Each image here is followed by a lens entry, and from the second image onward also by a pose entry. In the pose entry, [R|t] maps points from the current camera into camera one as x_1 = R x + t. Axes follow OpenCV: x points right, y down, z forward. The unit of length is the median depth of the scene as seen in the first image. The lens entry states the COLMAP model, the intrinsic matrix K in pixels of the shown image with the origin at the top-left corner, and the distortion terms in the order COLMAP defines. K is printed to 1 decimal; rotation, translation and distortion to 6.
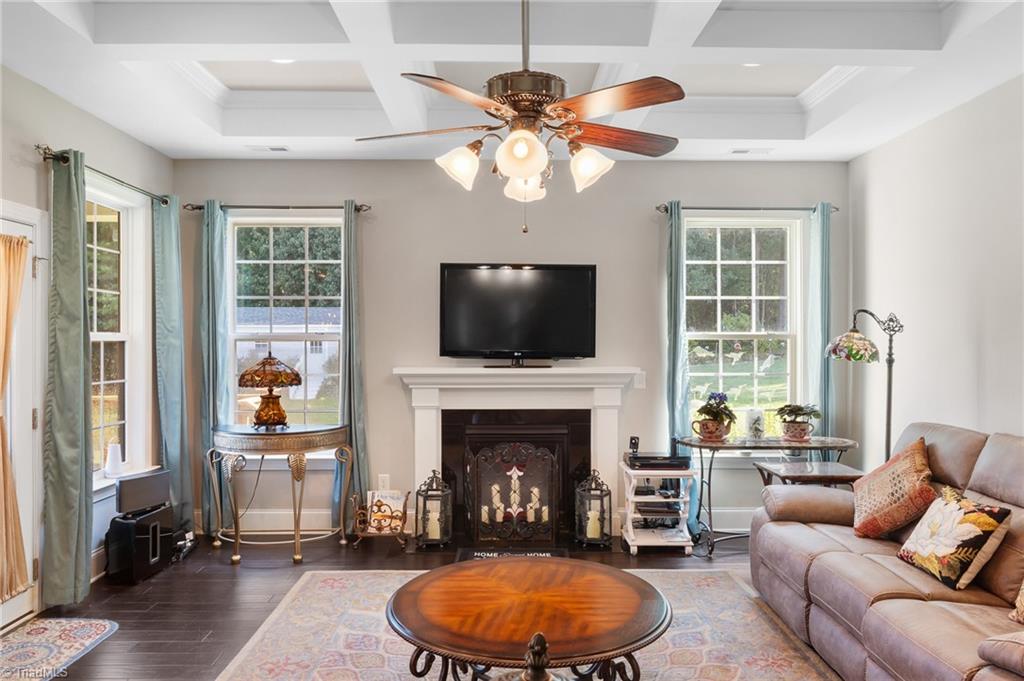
lens RADIAL K [[683.3, 0, 512.0], [0, 683.3, 340.5], [0, 0, 1]] dist [-0.000811, 0.001397]
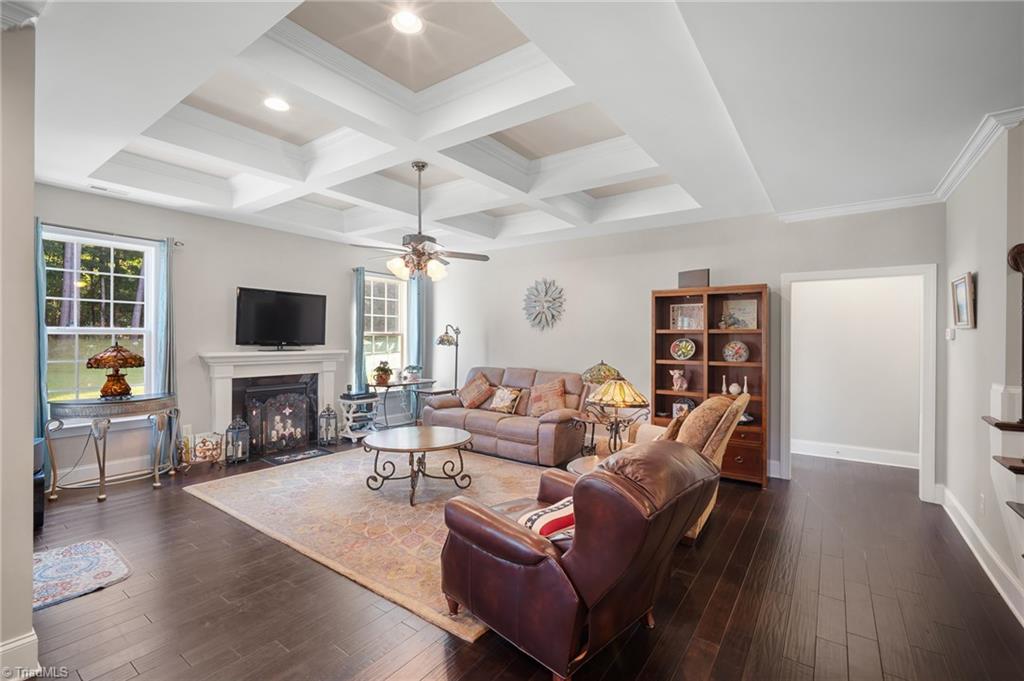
lens RADIAL K [[444.6, 0, 510.9], [0, 444.6, 331.6], [0, 0, 1]] dist [-0.013366, -0.000196]
pose [[0.598679, 0.016912, 0.800810, -0.576834], [-0.010580, 0.999857, -0.013205, -0.000824], [-0.800919, -0.000567, 0.598773, -0.143076]]
